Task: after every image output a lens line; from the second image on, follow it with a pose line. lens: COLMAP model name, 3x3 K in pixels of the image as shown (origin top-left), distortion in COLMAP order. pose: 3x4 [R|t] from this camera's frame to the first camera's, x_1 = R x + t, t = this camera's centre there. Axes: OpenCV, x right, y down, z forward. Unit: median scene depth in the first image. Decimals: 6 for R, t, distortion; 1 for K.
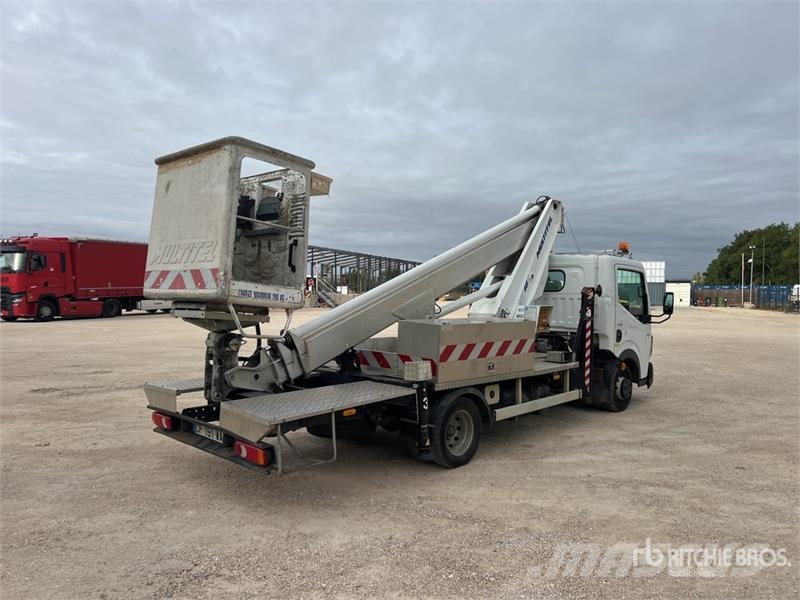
lens RADIAL K [[602.2, 0, 401.0], [0, 602.2, 303.9], [0, 0, 1]] dist [0.069187, -0.109401]
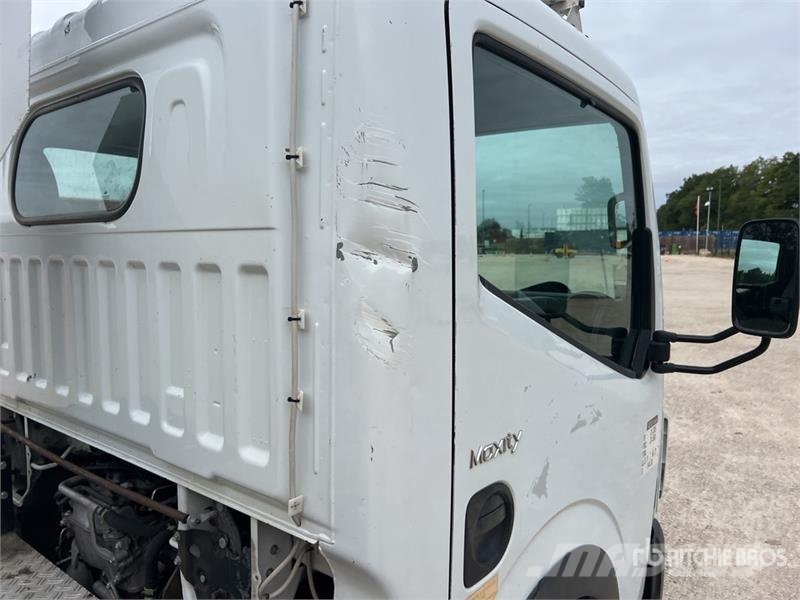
lens RADIAL K [[602.2, 0, 401.0], [0, 602.2, 303.9], [0, 0, 1]] dist [0.069187, -0.109401]
pose [[0.996785, -0.021649, 0.077146, 0.043303], [0.015392, 0.996613, 0.080786, -0.001368], [-0.078634, -0.079338, 0.993742, 0.114030]]
